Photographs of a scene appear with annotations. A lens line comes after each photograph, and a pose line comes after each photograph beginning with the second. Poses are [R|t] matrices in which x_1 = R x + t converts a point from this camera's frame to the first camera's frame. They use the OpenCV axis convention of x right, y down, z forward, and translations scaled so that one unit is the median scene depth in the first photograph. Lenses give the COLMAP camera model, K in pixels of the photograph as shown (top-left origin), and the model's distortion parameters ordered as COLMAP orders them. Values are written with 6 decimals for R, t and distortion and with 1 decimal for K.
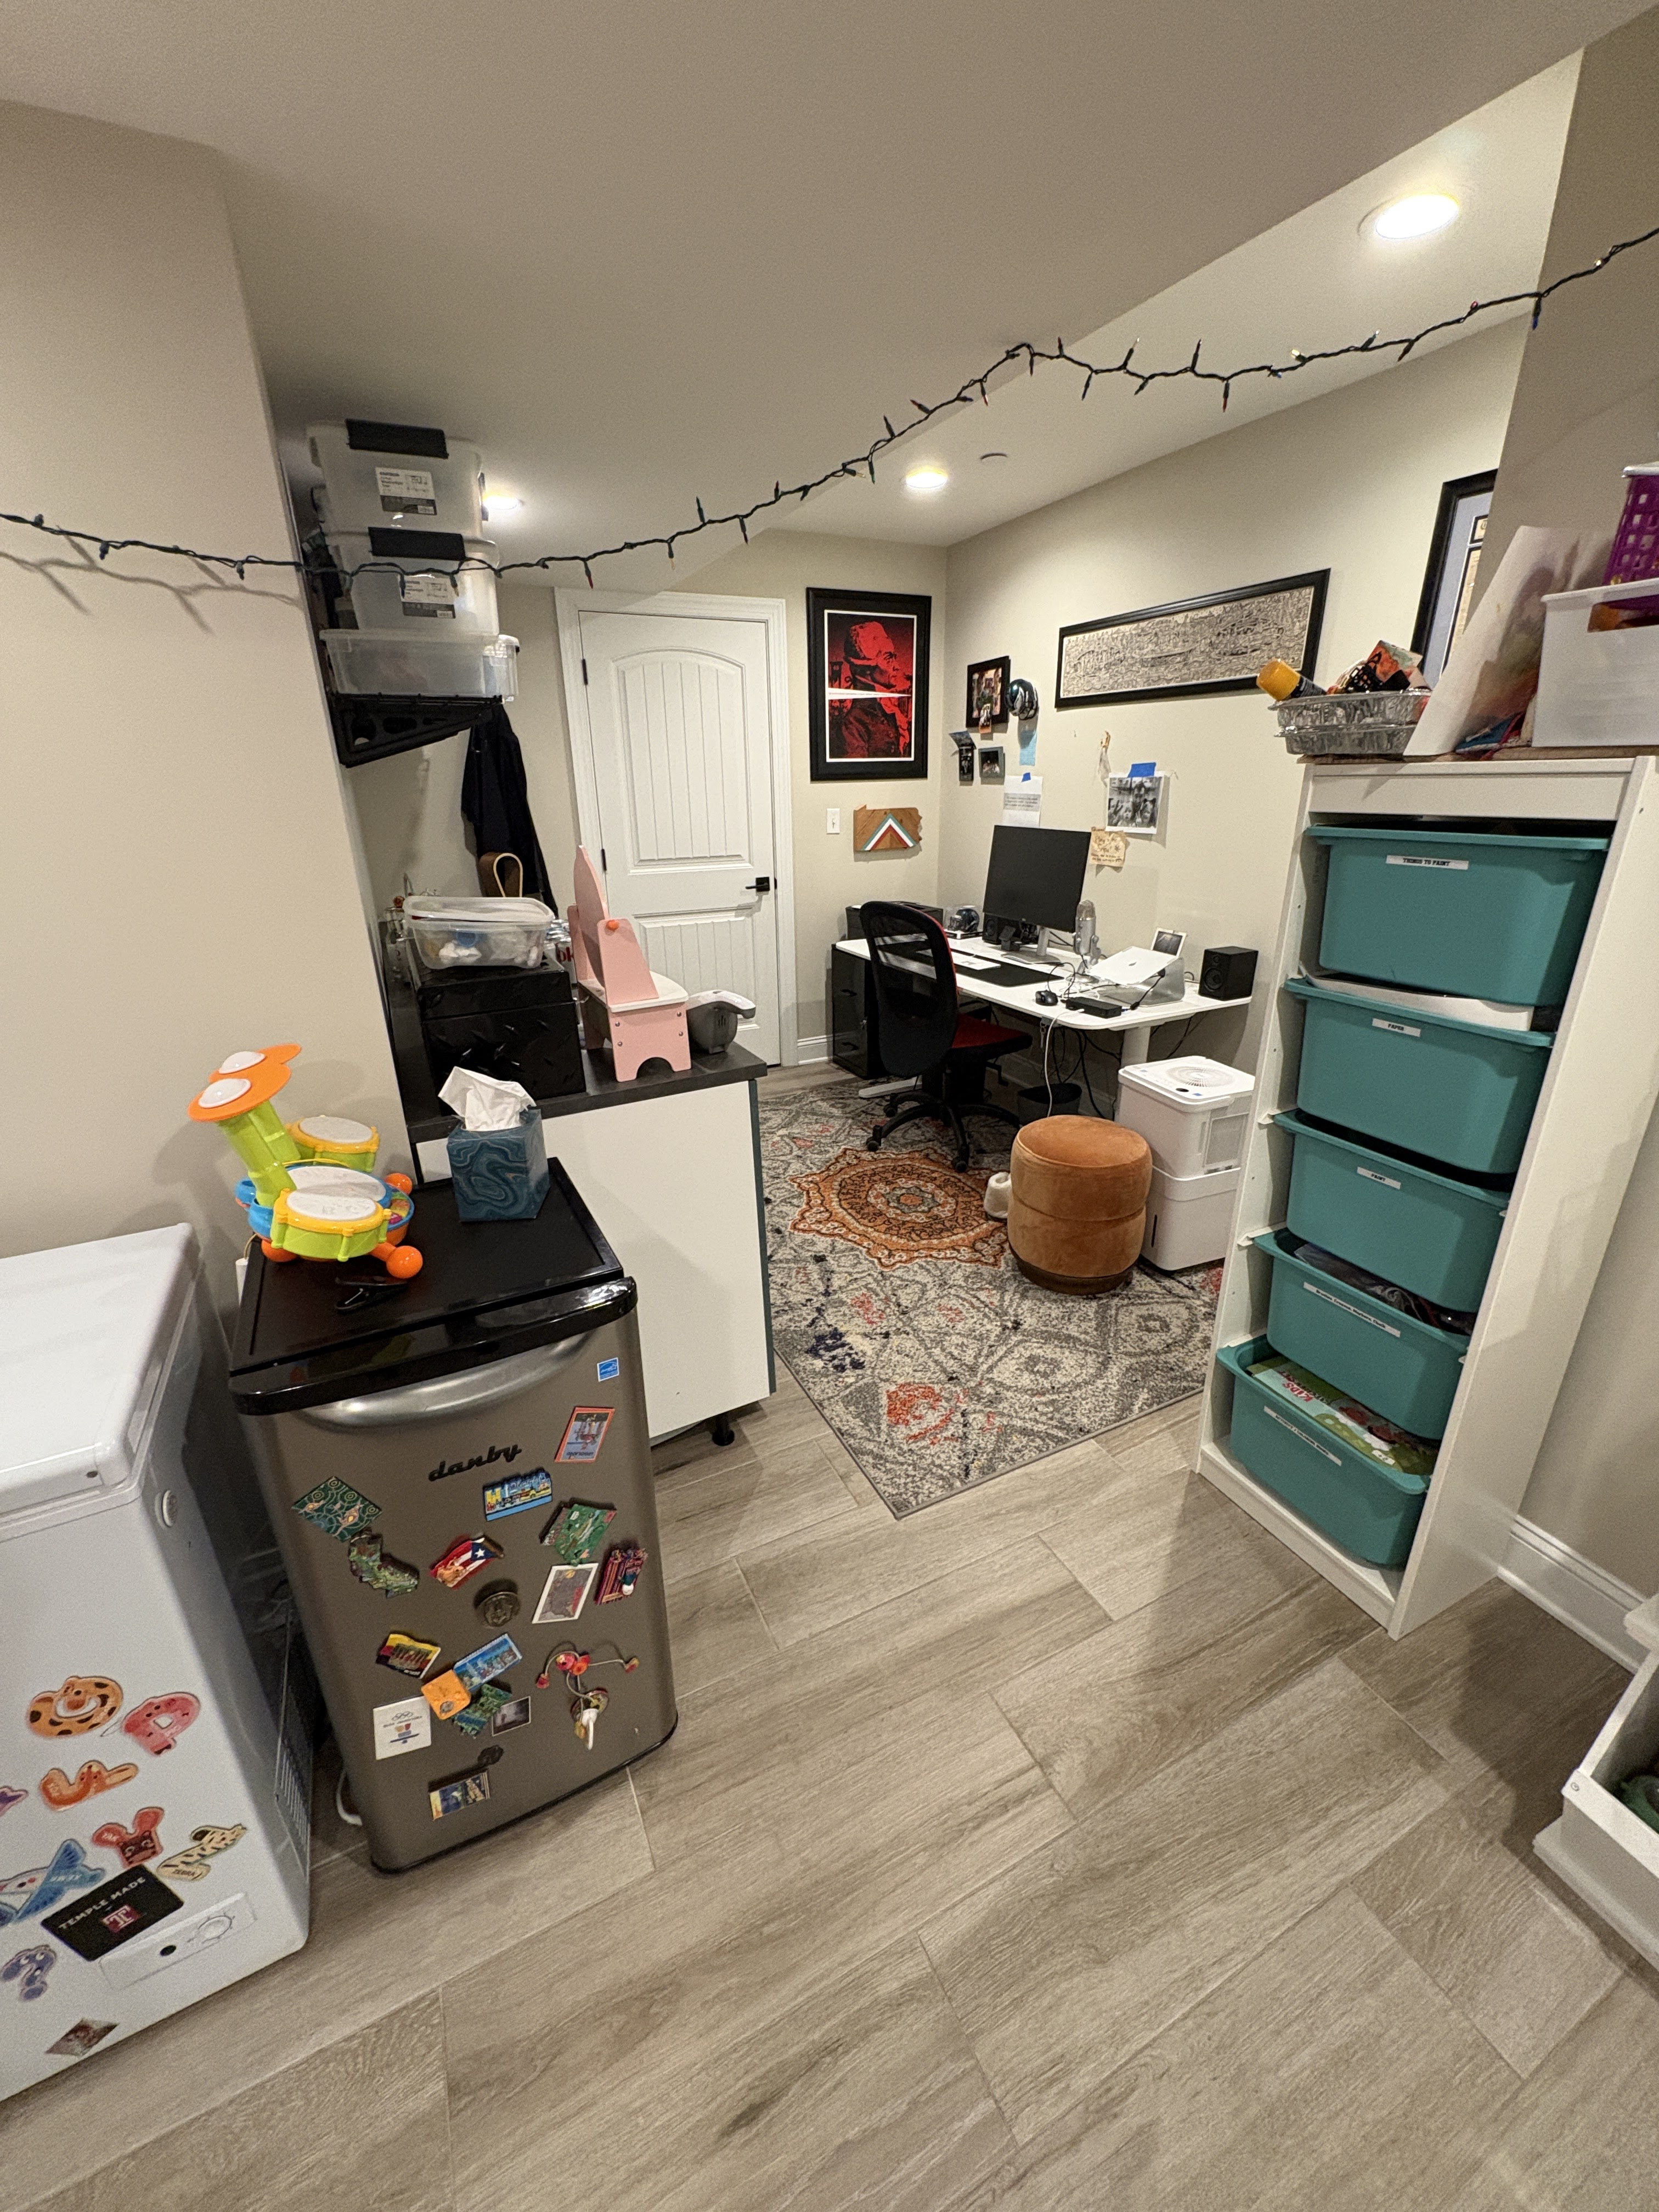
lens RADIAL K [[878.1, 0, 825.9], [0, 878.1, 1104.7], [0, 0, 1]] dist [-0.001778, -0.000060]
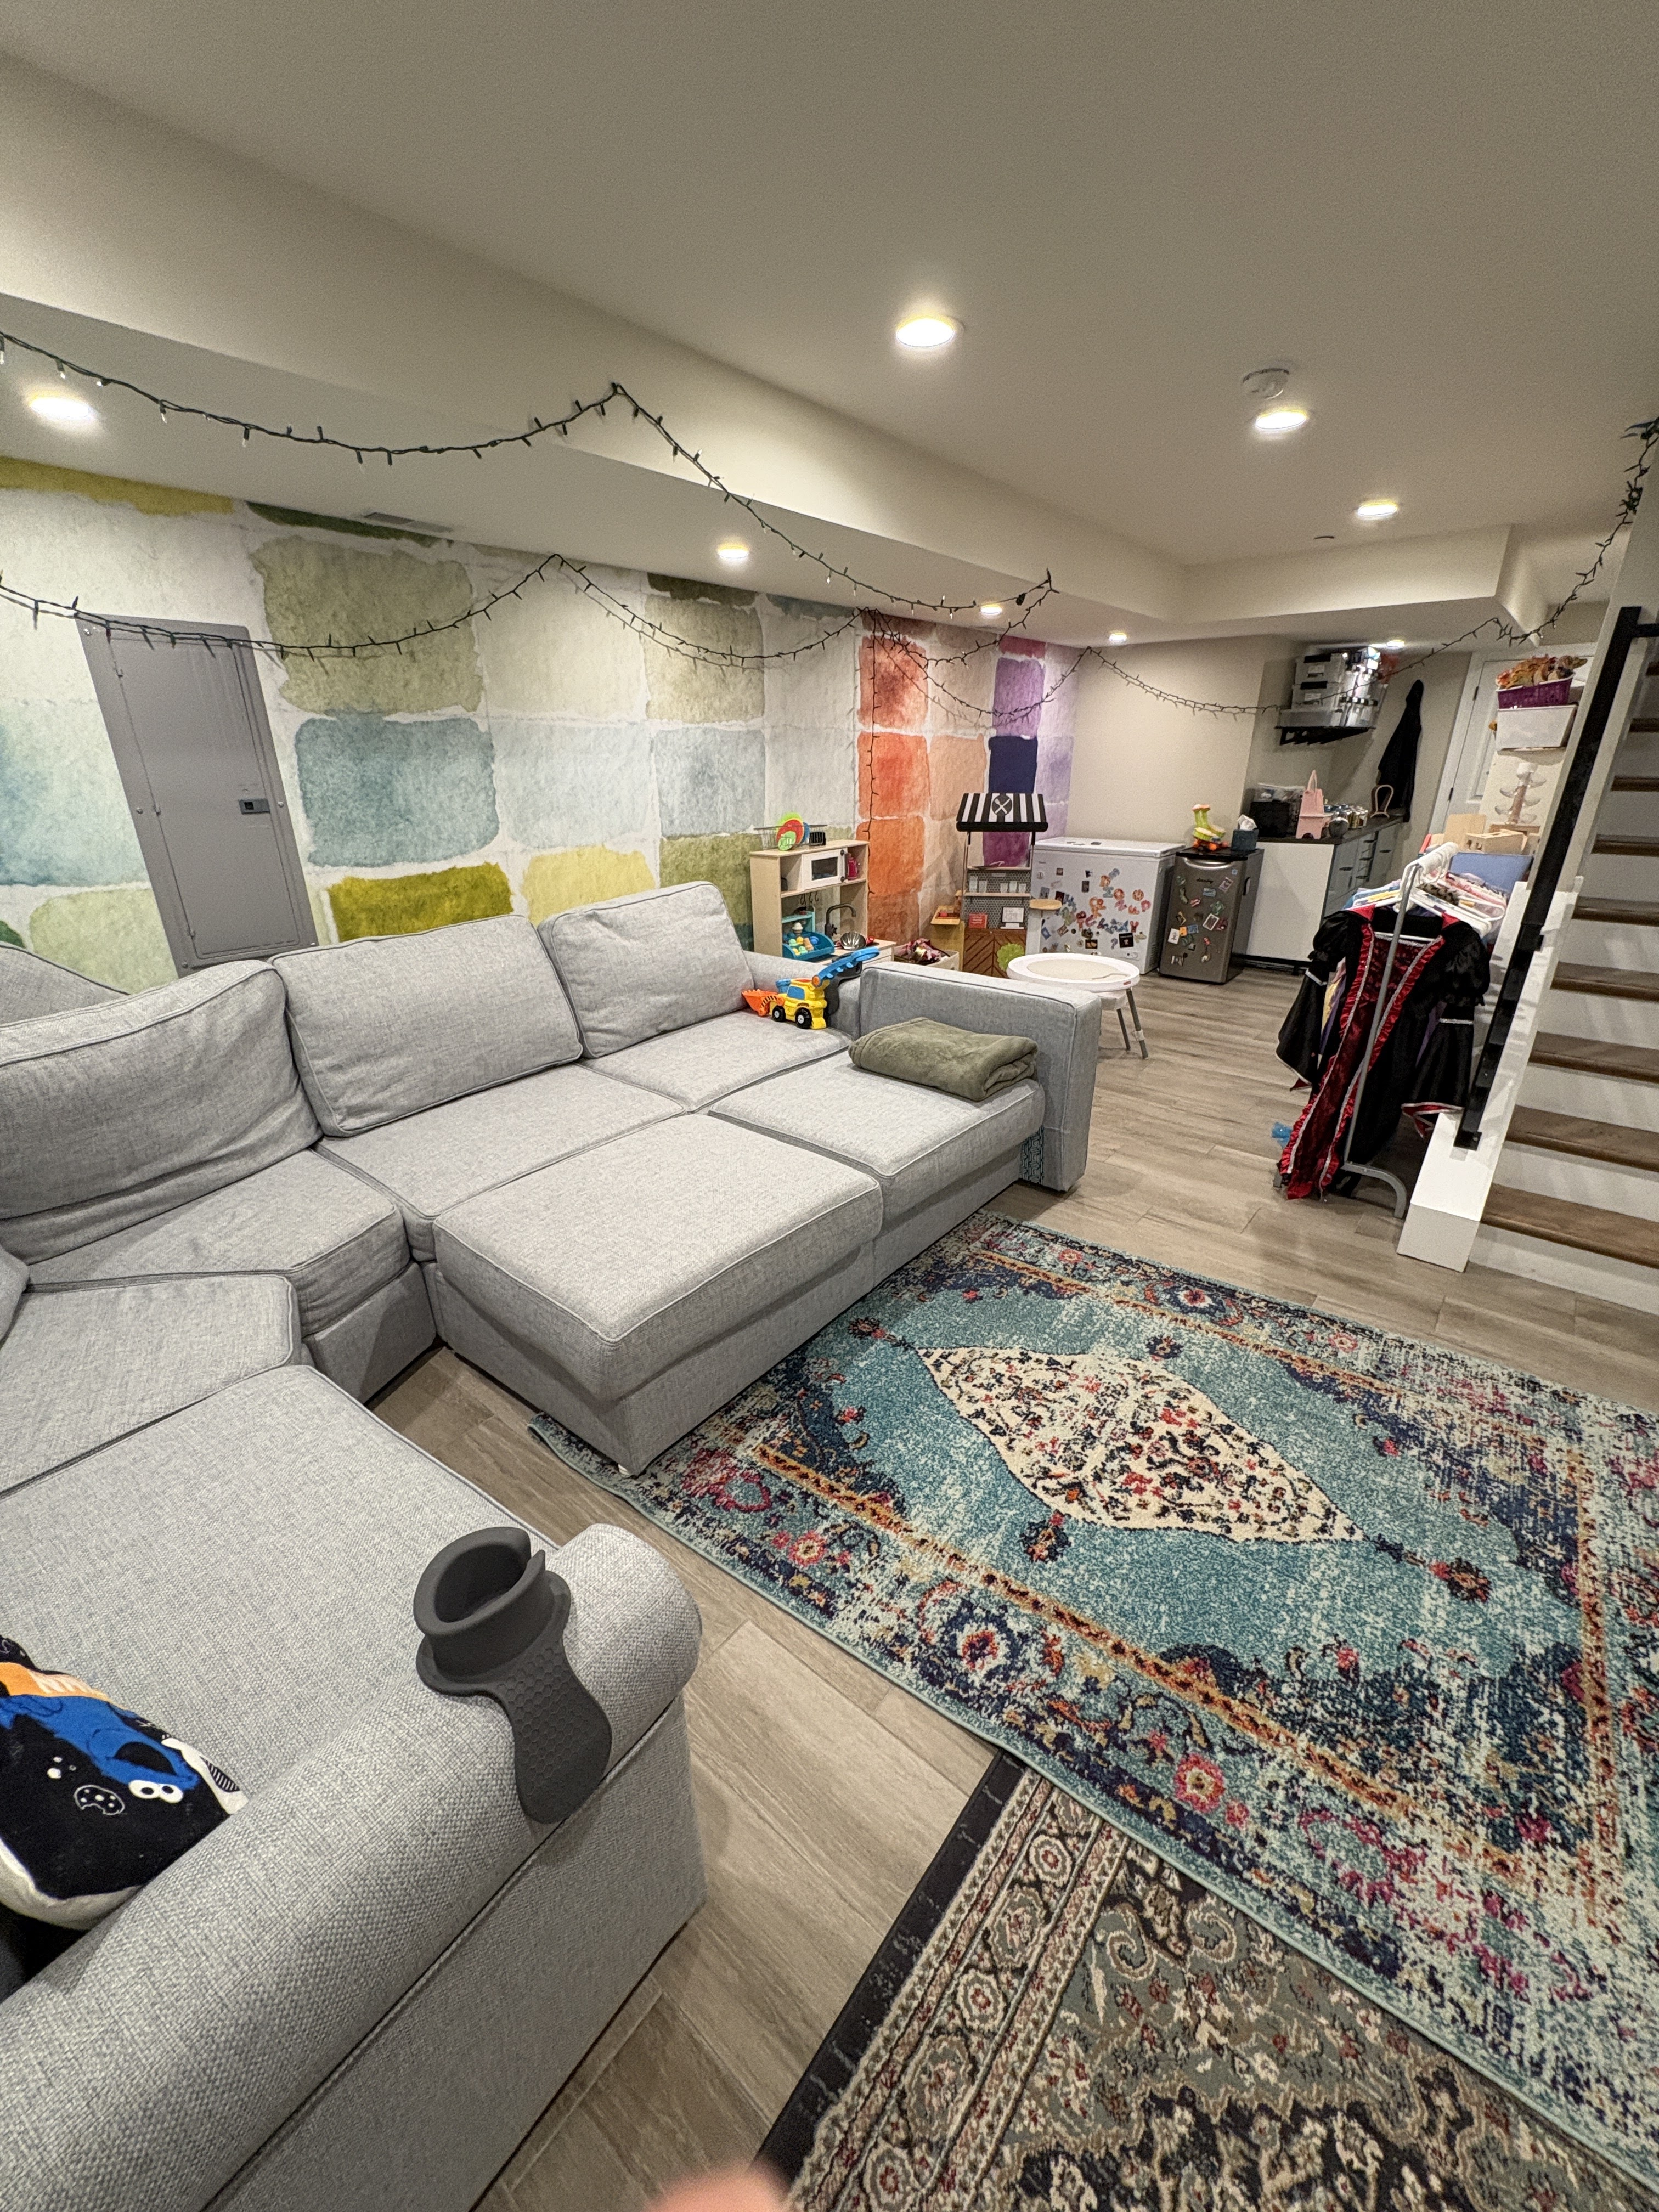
lens RADIAL K [[878.1, 0, 830.2], [0, 878.1, 1103.1], [0, 0, 1]] dist [-0.001778, -0.000060]
pose [[0.415268, 0.357077, -0.836689, 2.767890], [-0.327529, 0.916749, 0.228684, 0.905292], [0.848692, 0.179075, 0.497649, -2.573495]]
